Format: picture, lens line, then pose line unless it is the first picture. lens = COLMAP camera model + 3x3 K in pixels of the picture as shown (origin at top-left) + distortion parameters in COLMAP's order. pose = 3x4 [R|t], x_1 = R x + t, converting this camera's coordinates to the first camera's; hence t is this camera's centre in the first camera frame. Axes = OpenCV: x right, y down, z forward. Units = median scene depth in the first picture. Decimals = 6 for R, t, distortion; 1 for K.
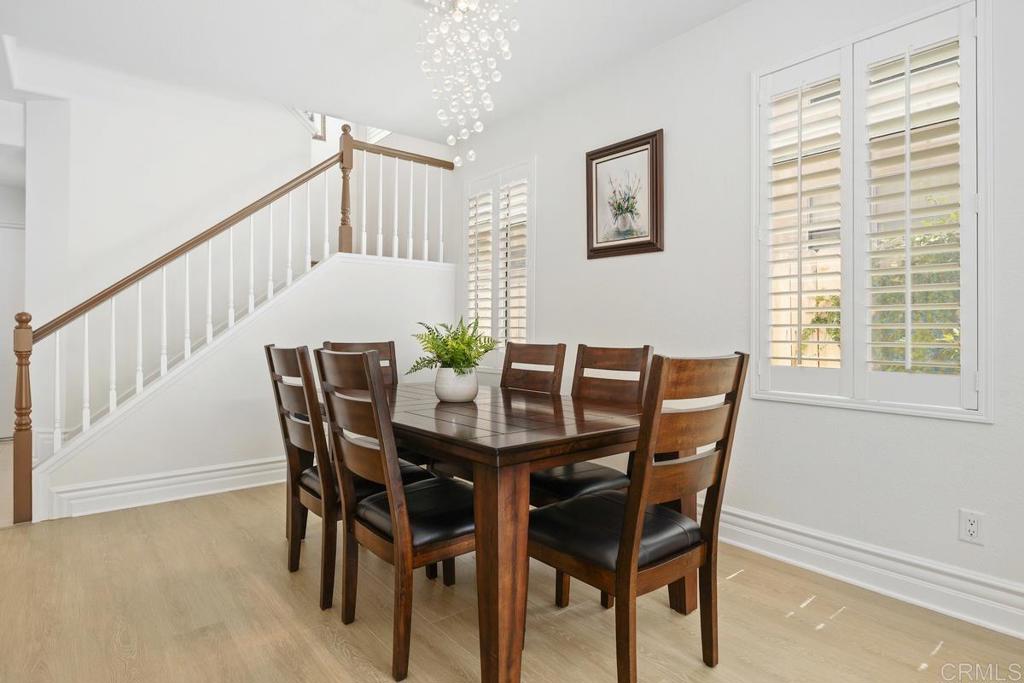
lens RADIAL K [[560.8, 0, 513.9], [0, 560.8, 327.9], [0, 0, 1]] dist [-0.005745, 0.003078]
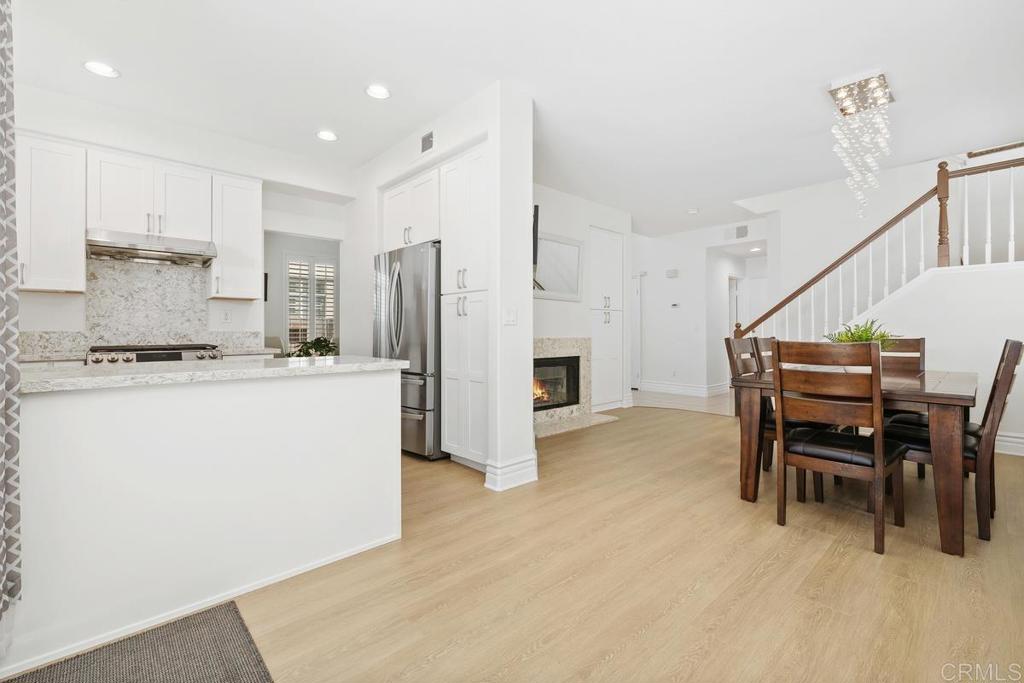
lens RADIAL K [[440.8, 0, 509.1], [0, 440.8, 323.0], [0, 0, 1]] dist [0.007129, -0.002383]
pose [[0.064366, -0.026858, -0.997565, 0.807352], [0.007934, 0.999620, -0.026401, 0.011370], [0.997895, -0.006215, 0.064555, -0.017389]]
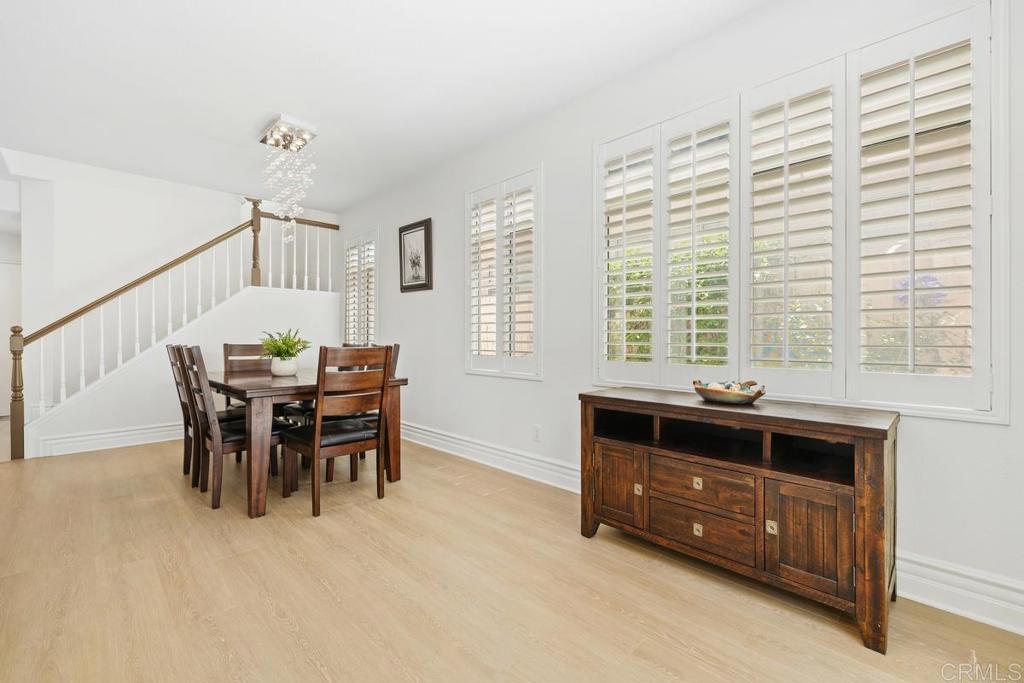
lens RADIAL K [[440.8, 0, 510.5], [0, 440.8, 338.7], [0, 0, 1]] dist [0.007129, -0.002383]
pose [[0.995239, -0.005050, 0.097339, 0.363135], [0.004249, 0.999955, 0.008432, 0.003375], [-0.097377, -0.007978, 0.995216, -0.354683]]
